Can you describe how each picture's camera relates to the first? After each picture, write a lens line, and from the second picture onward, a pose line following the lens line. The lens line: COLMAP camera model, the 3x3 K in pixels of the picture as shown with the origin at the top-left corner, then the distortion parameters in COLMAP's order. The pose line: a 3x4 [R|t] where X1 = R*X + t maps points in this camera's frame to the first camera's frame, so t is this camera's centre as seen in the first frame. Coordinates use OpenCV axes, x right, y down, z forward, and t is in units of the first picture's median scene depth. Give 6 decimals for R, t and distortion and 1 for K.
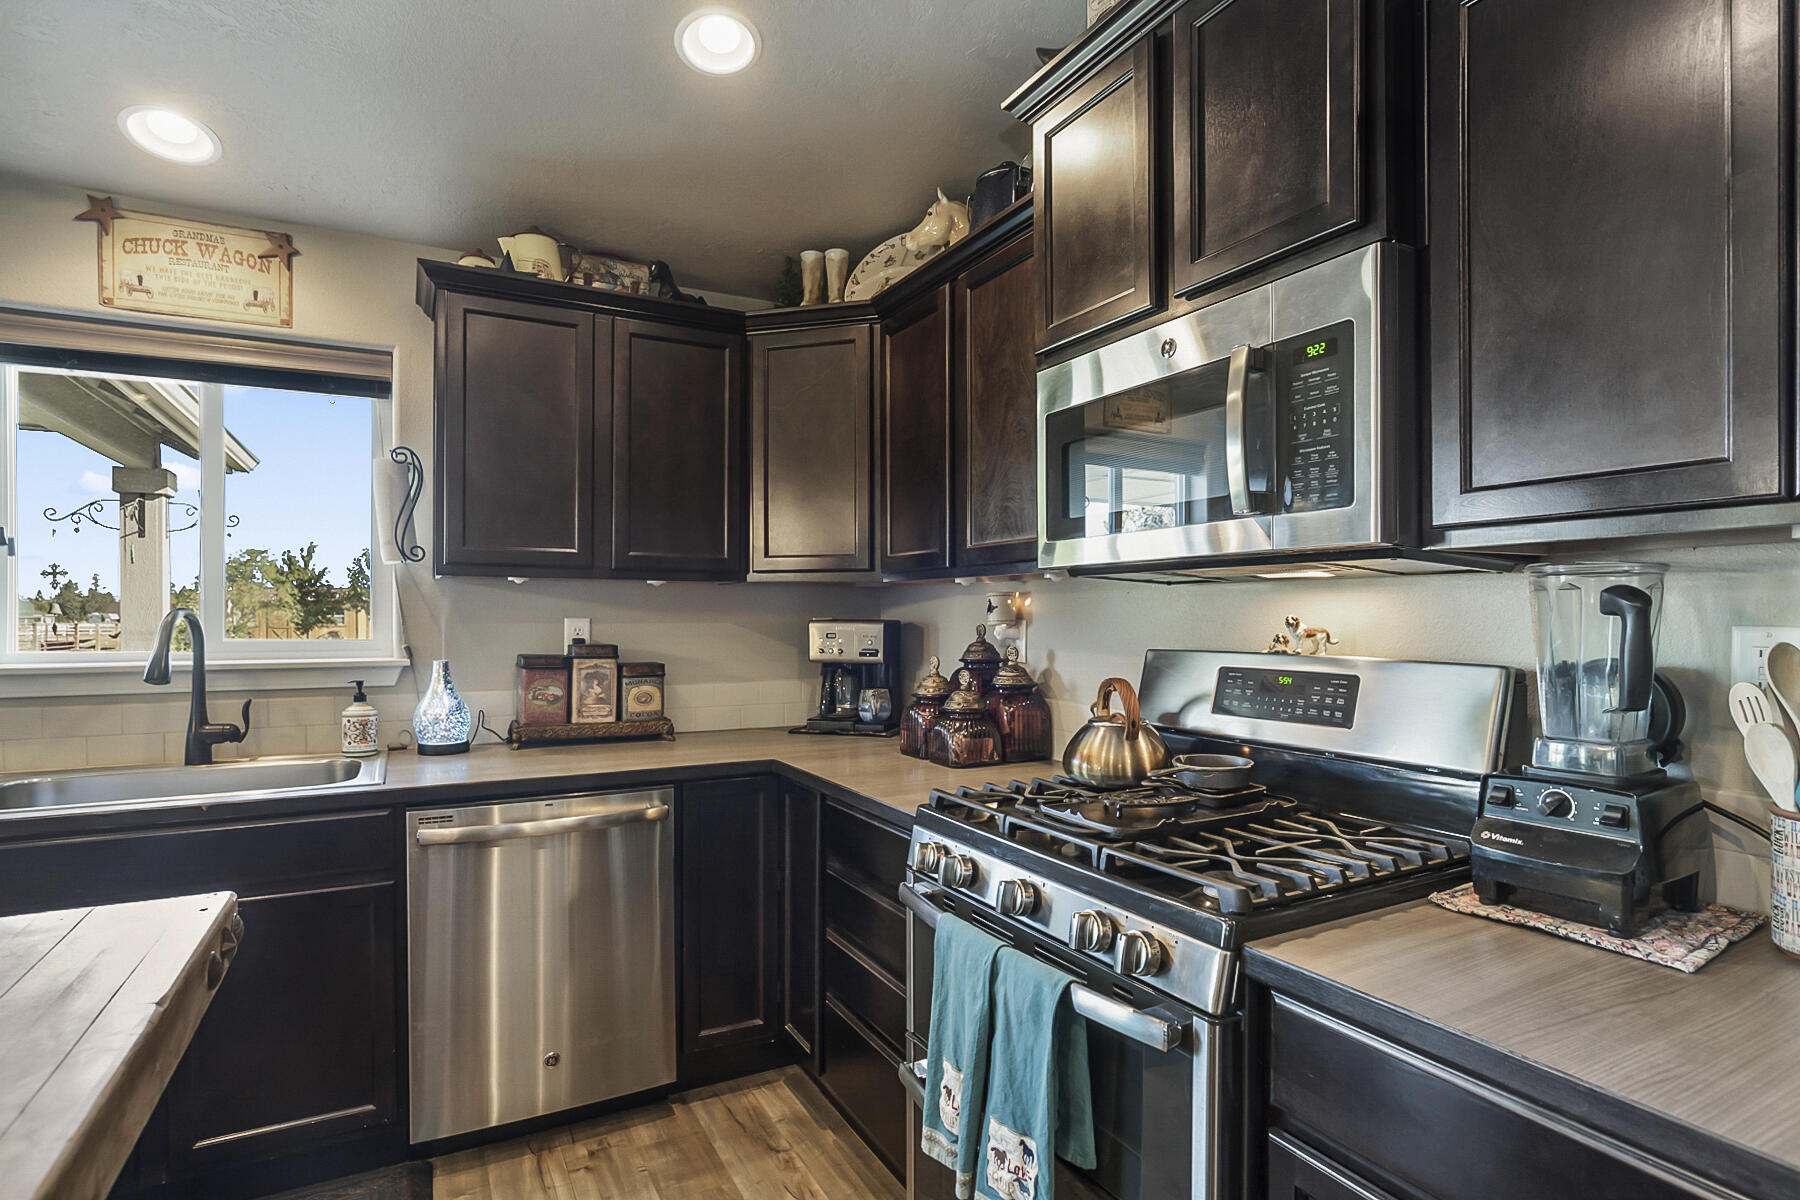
lens RADIAL K [[920.3, 0, 908.8], [0, 920.3, 617.4], [0, 0, 1]] dist [-0.023587, 0.011723]
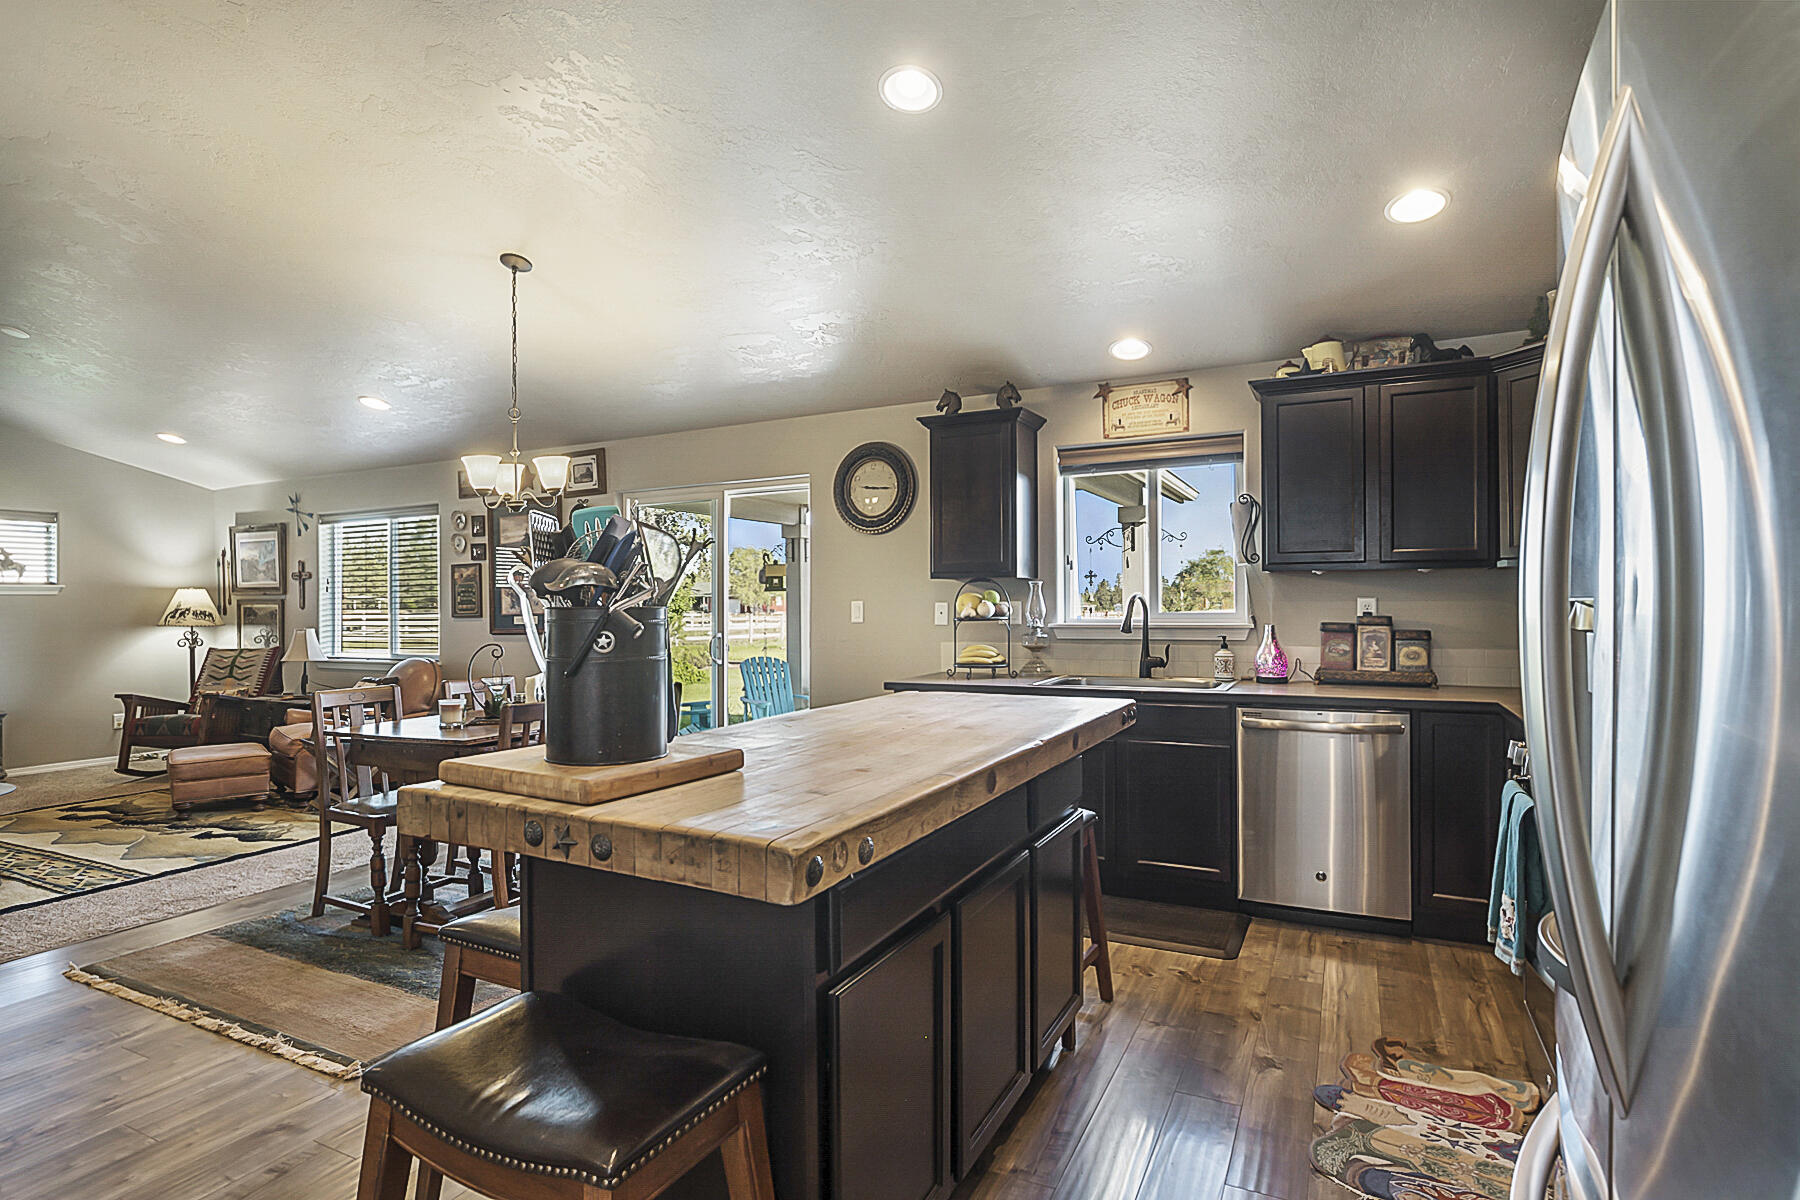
lens RADIAL K [[920.3, 0, 908.8], [0, 920.3, 617.4], [0, 0, 1]] dist [-0.023587, 0.011723]
pose [[0.578482, 0.003546, -0.815688, 0.421190], [0.006370, 0.999940, 0.008865, 0.015881], [0.815671, -0.010324, 0.578425, -0.428102]]
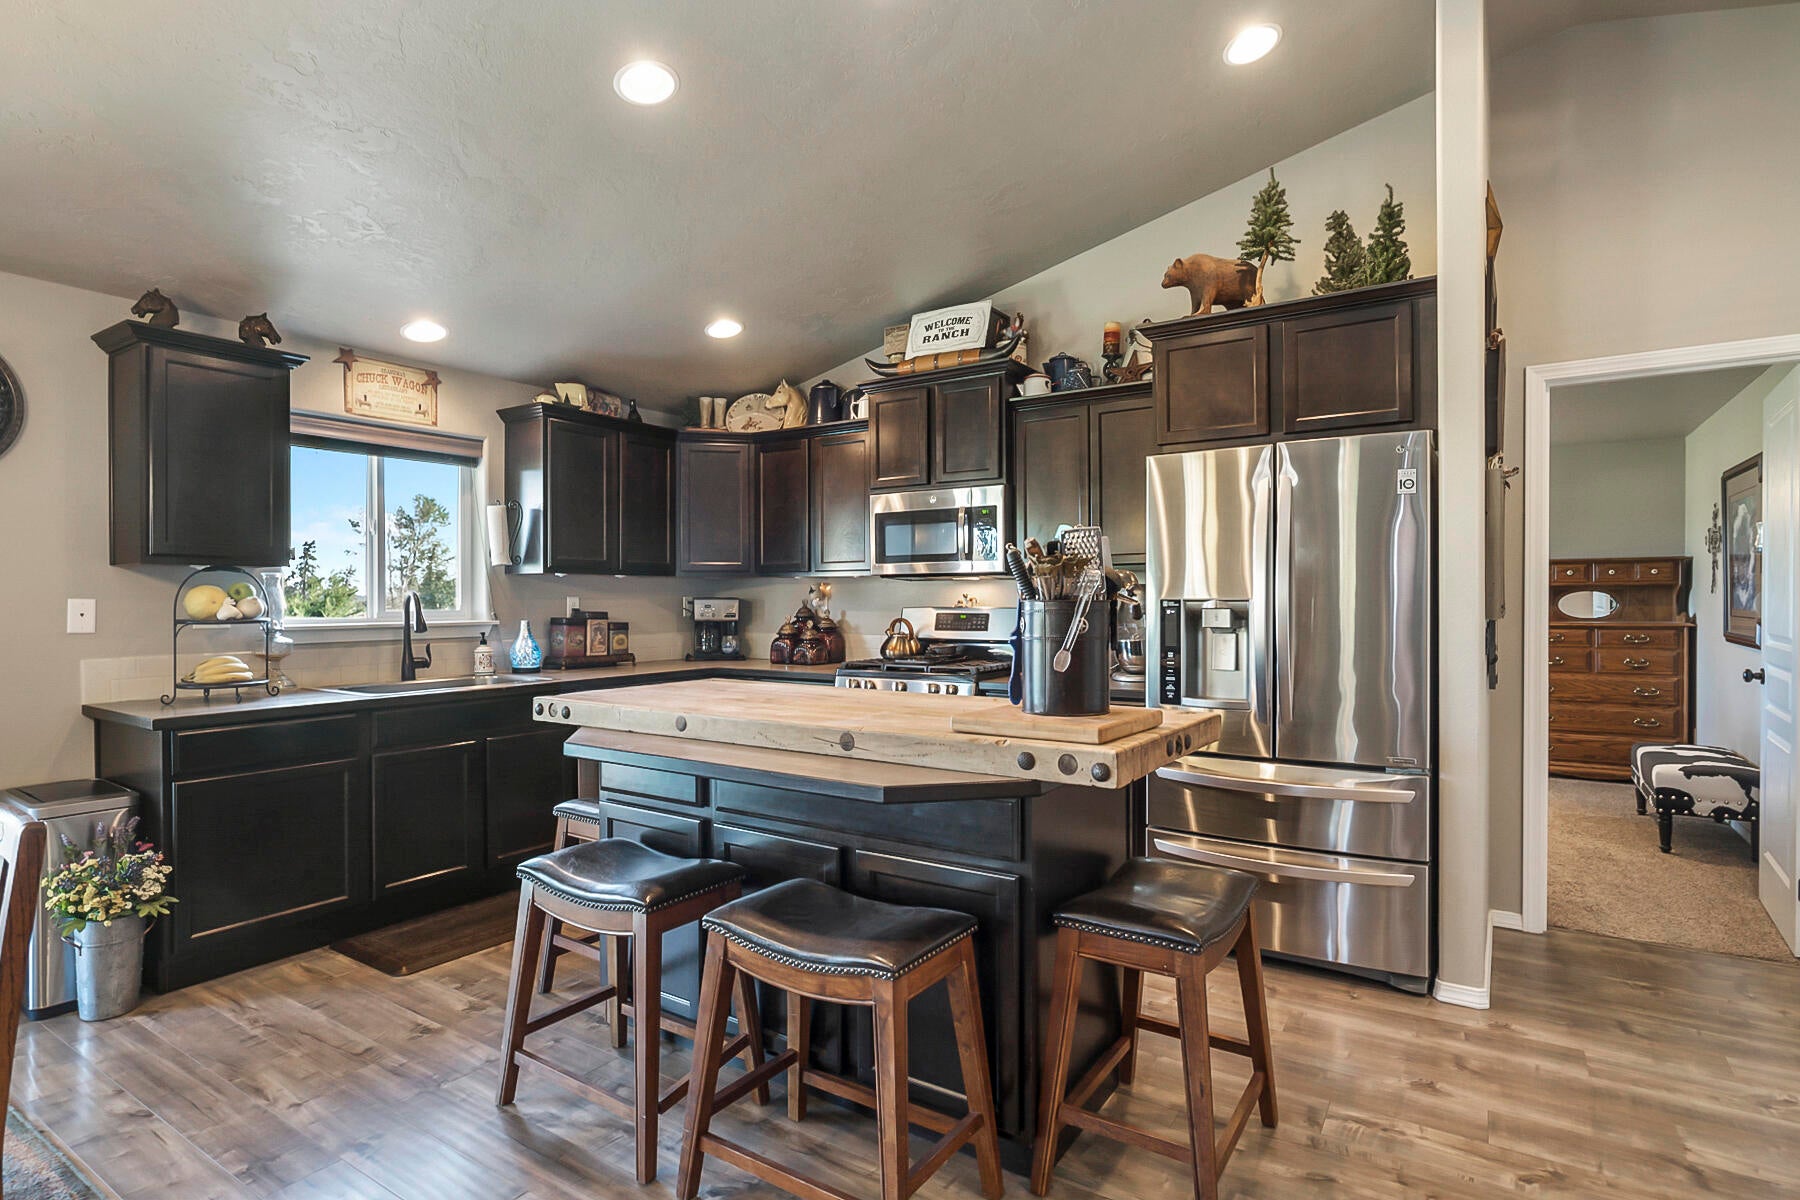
lens RADIAL K [[920.3, 0, 908.8], [0, 920.3, 617.4], [0, 0, 1]] dist [-0.023587, 0.011723]
pose [[0.875770, -0.013792, 0.482531, -0.709754], [0.005540, 0.999813, 0.018523, 0.012000], [-0.482696, -0.013549, 0.875683, -0.896954]]
